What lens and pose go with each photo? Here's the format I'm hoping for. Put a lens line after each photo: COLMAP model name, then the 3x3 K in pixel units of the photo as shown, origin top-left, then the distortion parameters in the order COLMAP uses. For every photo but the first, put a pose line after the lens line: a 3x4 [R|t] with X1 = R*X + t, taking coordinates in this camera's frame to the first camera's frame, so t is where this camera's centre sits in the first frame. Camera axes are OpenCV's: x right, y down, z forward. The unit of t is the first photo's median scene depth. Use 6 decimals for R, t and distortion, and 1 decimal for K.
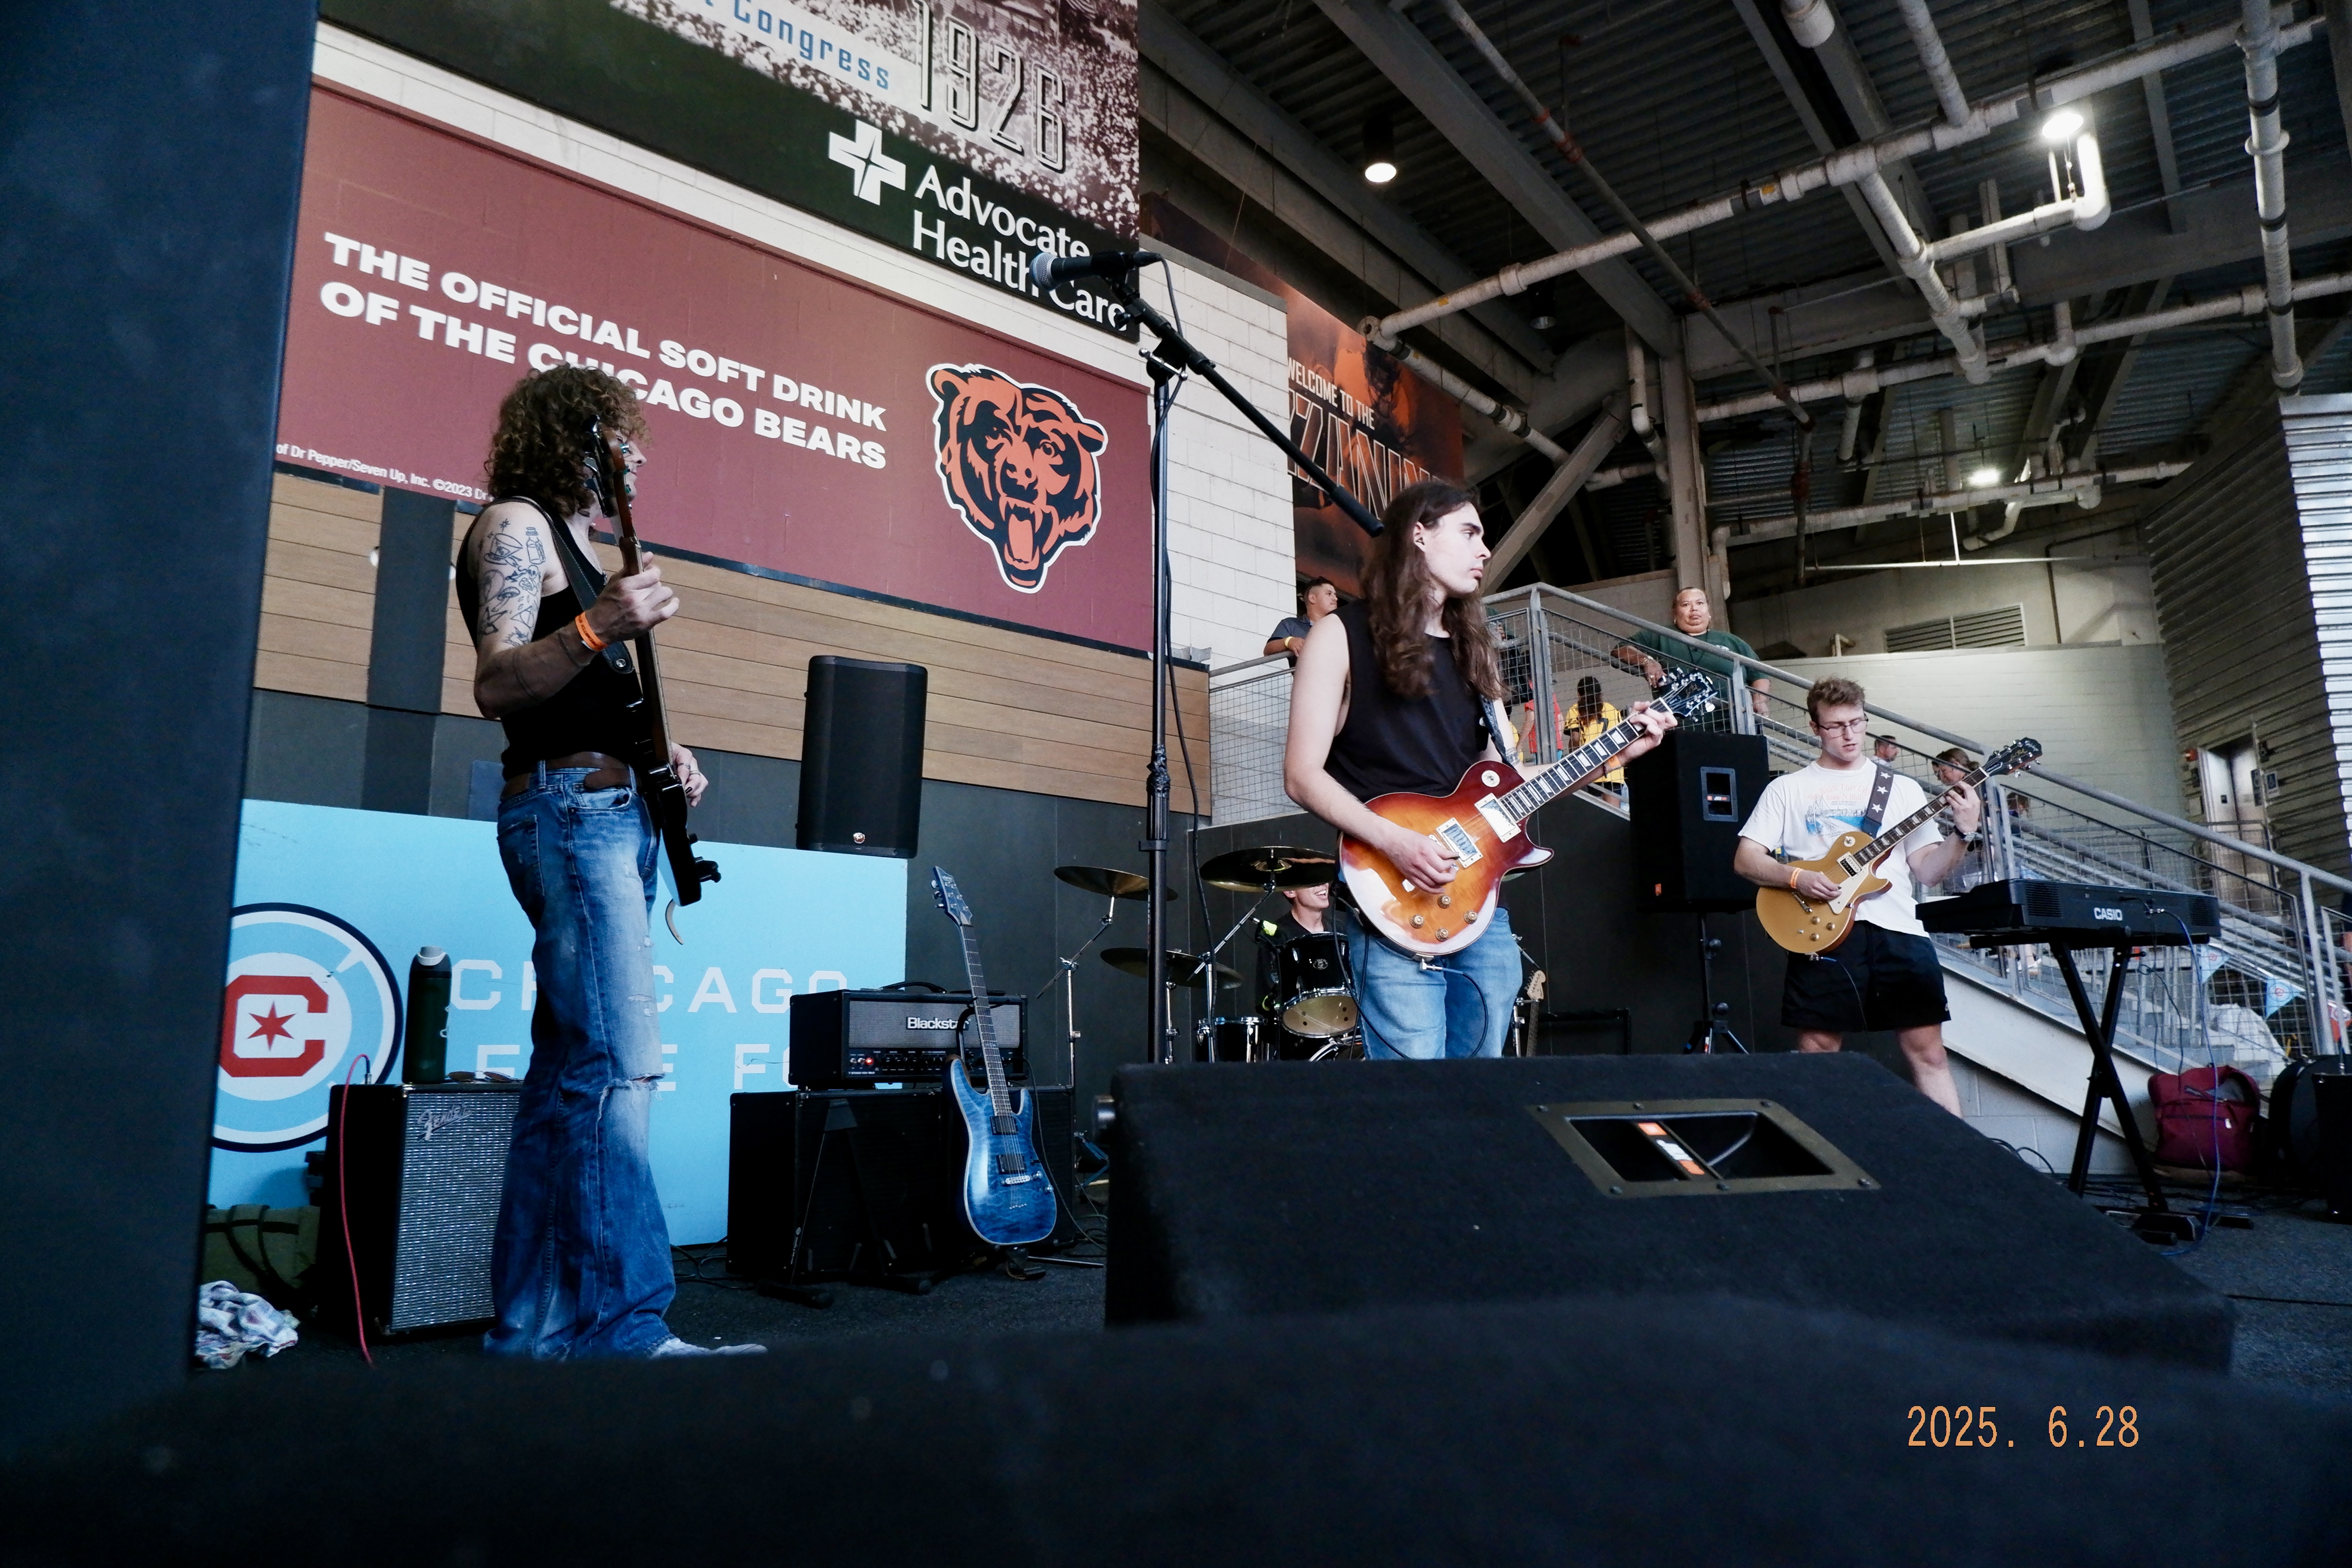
lens RADIAL K [[1557.0, 0, 1197.7], [0, 1557.0, 793.9], [0, 0, 1]] dist [-0.045907, 0.029253]
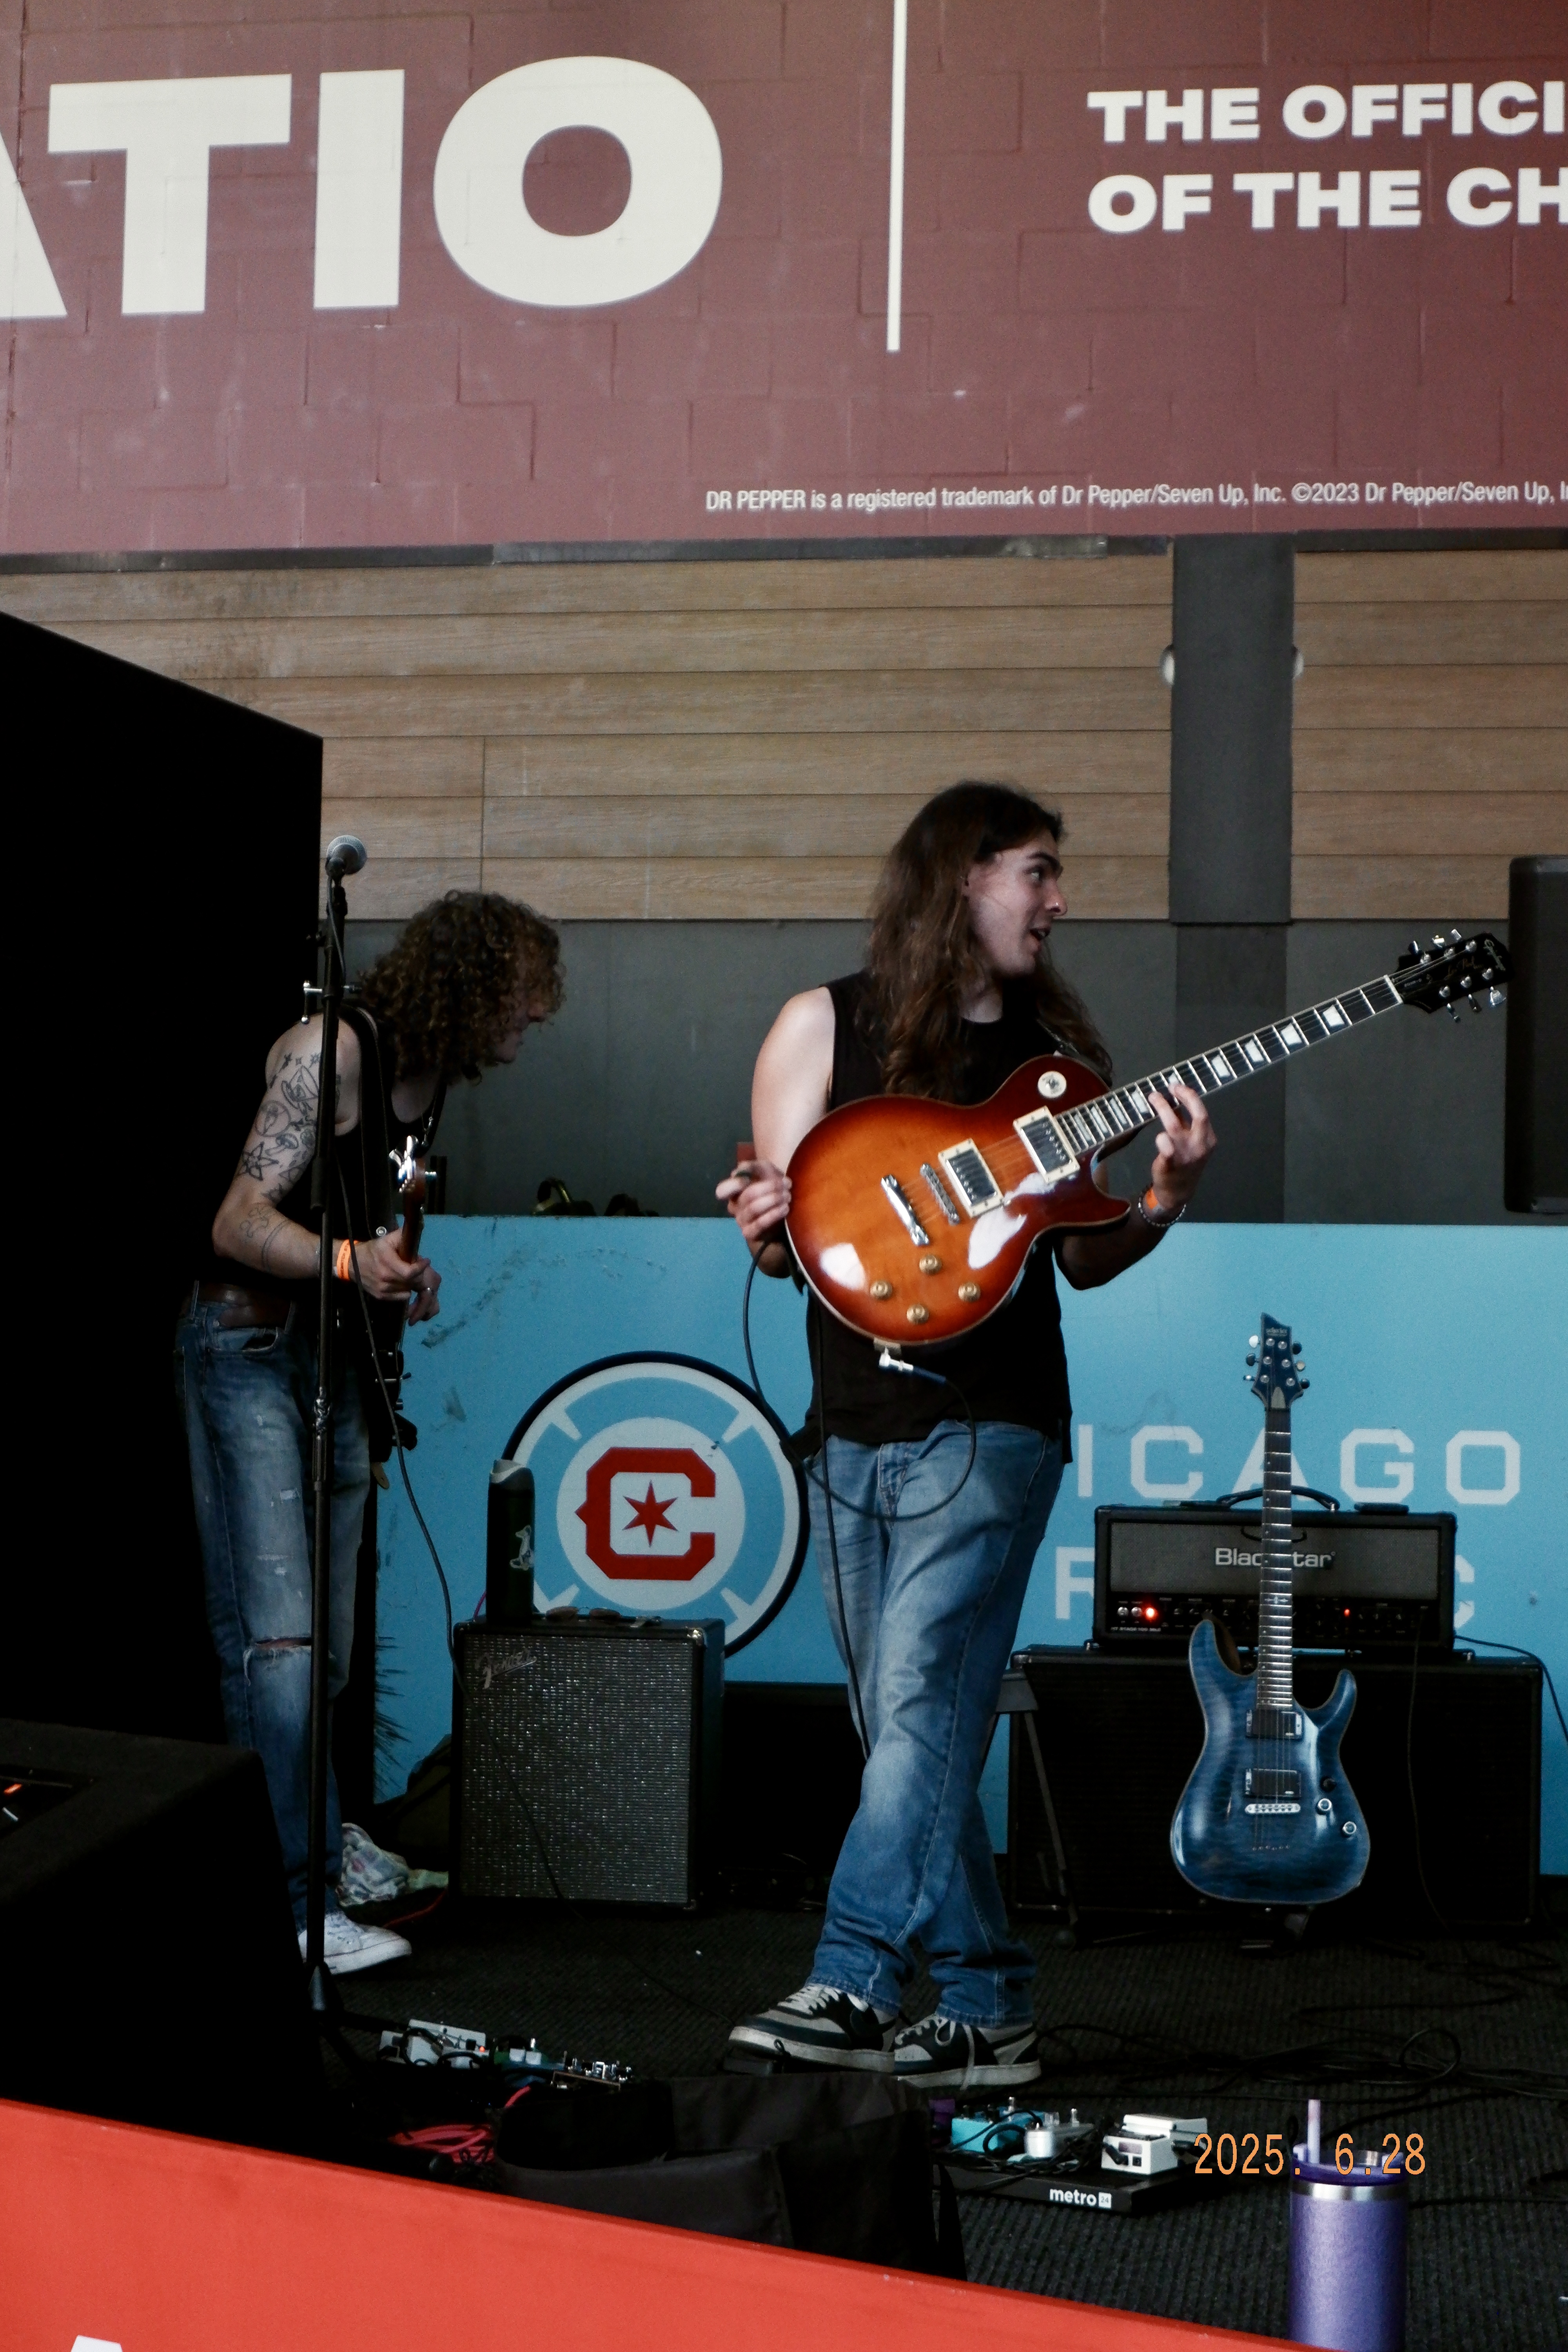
lens RADIAL K [[4555.2, 0, 781.8], [0, 4555.2, 1184.7], [0, 0, 1]] dist [-0.084569, 0.000000]
pose [[0.586201, -0.005204, -0.810149, 0.539549], [0.113796, 0.990595, 0.075976, -0.074500], [0.802134, -0.136729, 0.581280, -0.101298]]
